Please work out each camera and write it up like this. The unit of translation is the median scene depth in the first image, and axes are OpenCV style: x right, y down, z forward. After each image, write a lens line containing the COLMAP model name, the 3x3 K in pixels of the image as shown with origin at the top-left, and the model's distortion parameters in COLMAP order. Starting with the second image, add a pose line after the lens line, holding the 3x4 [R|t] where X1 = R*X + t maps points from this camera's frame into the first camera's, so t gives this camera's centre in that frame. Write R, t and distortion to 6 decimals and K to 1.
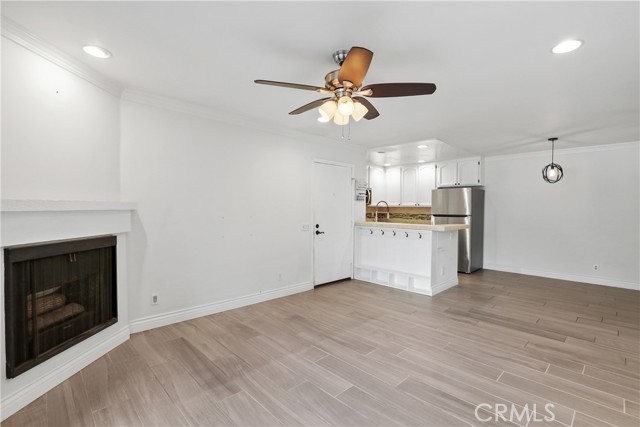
lens RADIAL K [[298.7, 0, 321.7], [0, 298.7, 211.5], [0, 0, 1]] dist [-0.013979, 0.002910]
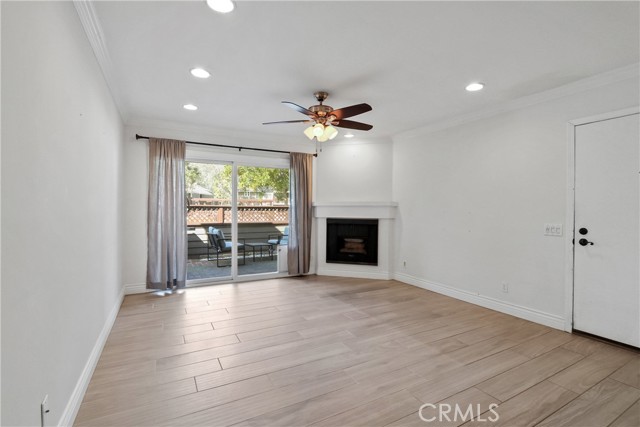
lens RADIAL K [[298.7, 0, 326.6], [0, 298.7, 211.7], [0, 0, 1]] dist [-0.013979, 0.002910]
pose [[-0.256900, -0.003283, -0.966433, 0.551733], [-0.023628, 0.999717, 0.002885, 0.016800], [0.966149, 0.023576, -0.256904, 0.534699]]
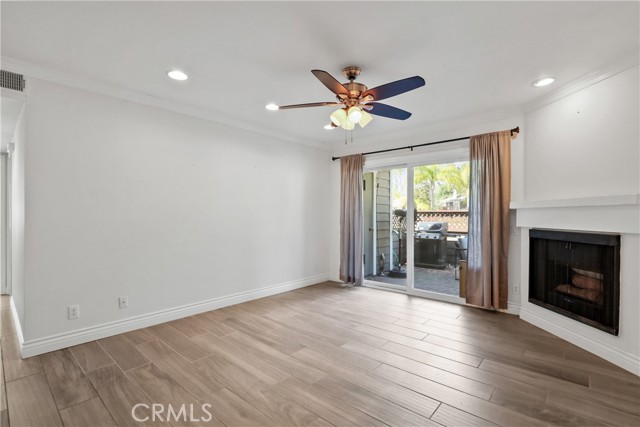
lens RADIAL K [[298.7, 0, 324.2], [0, 298.7, 213.8], [0, 0, 1]] dist [-0.013979, 0.002910]
pose [[-0.996316, -0.008535, -0.085332, 0.103373], [-0.009665, 0.999871, 0.012841, 0.008014], [0.085211, 0.013619, -0.996270, 0.812474]]
